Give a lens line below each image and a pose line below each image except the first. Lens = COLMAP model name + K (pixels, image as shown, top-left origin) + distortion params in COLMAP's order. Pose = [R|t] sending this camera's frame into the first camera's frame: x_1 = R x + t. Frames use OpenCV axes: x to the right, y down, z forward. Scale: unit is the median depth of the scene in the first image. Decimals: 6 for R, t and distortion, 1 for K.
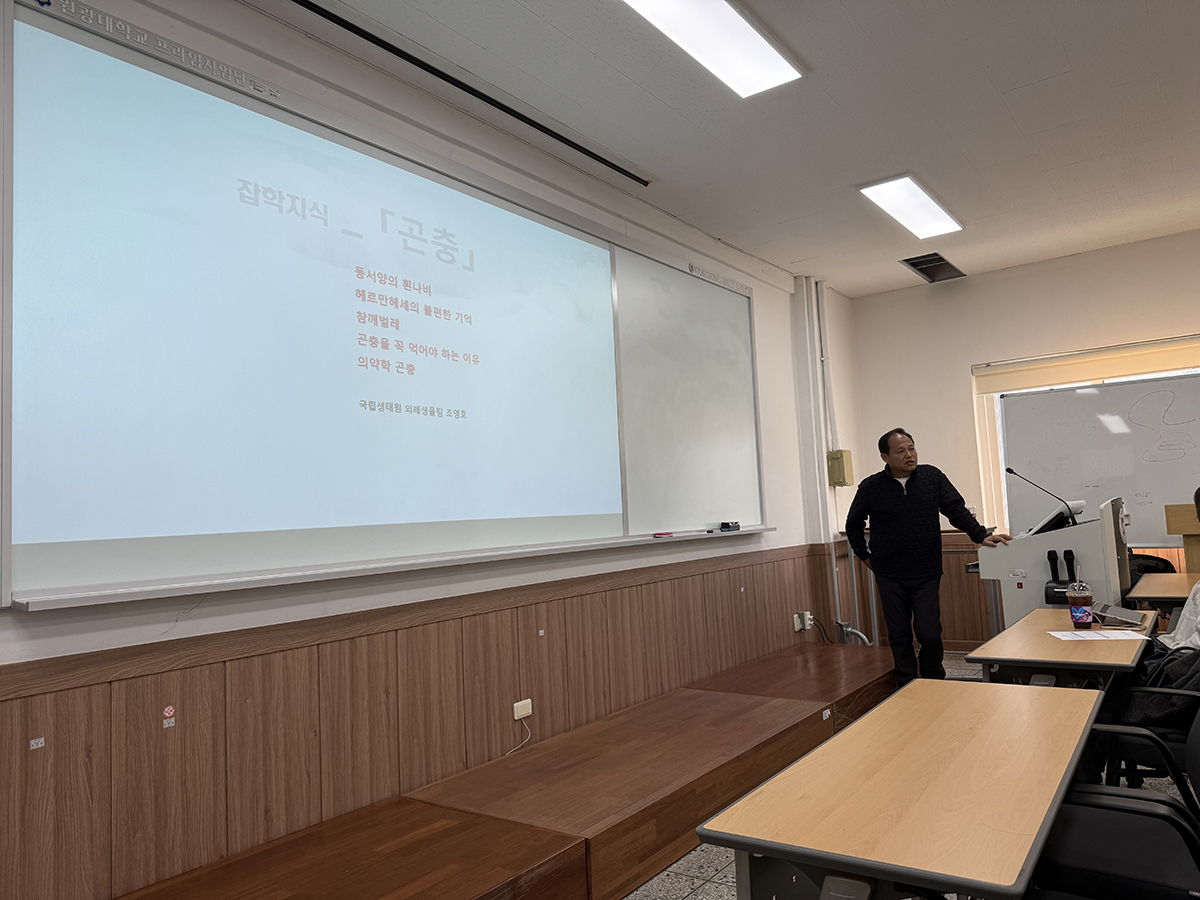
lens RADIAL K [[848.8, 0, 600.6], [0, 848.8, 445.9], [0, 0, 1]] dist [0.021951, -0.022689]
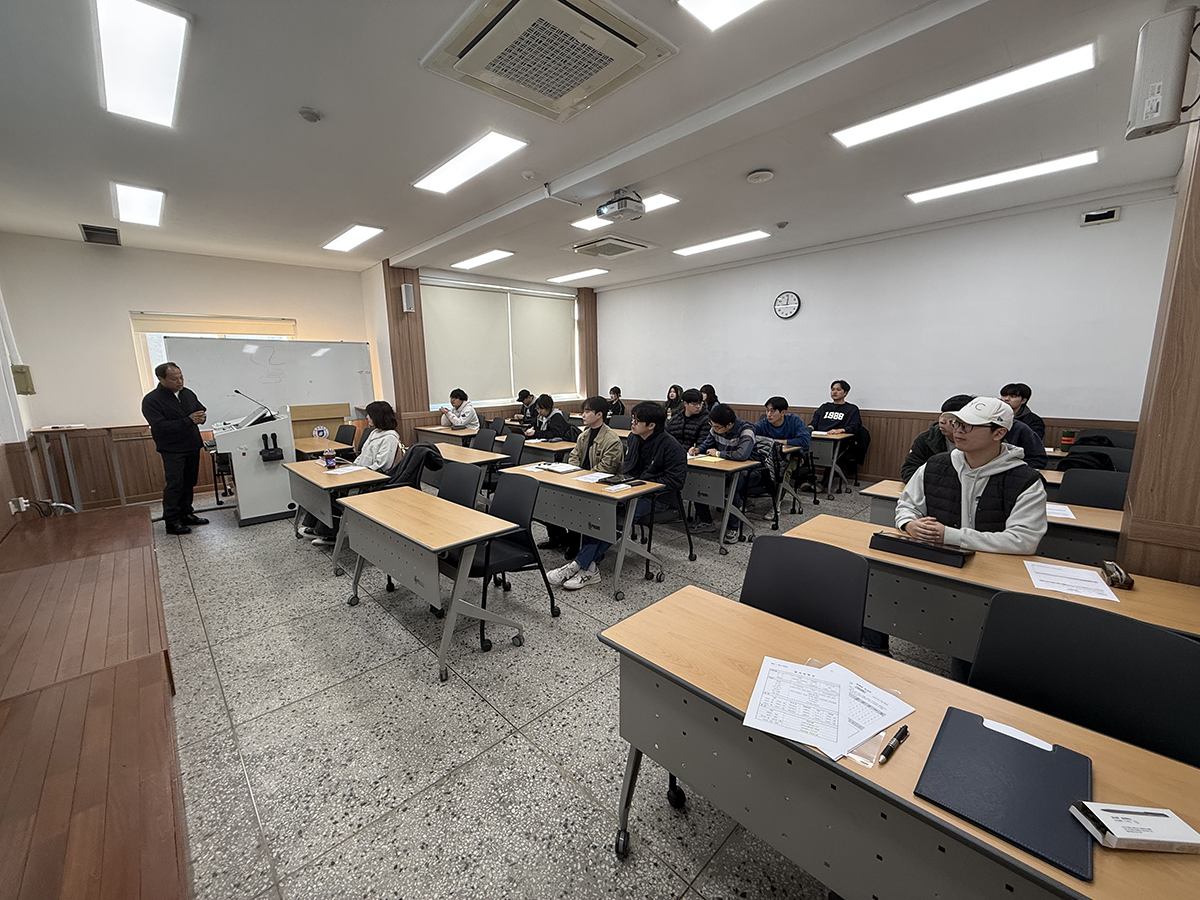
lens RADIAL K [[482.6, 0, 596.9], [0, 482.6, 450.9], [0, 0, 1]] dist [0.004450, -0.000506]
pose [[0.182859, -0.118144, 0.976015, -0.526830], [-0.070261, 0.988645, 0.132836, -0.048720], [-0.980625, -0.092866, 0.172481, 0.095022]]
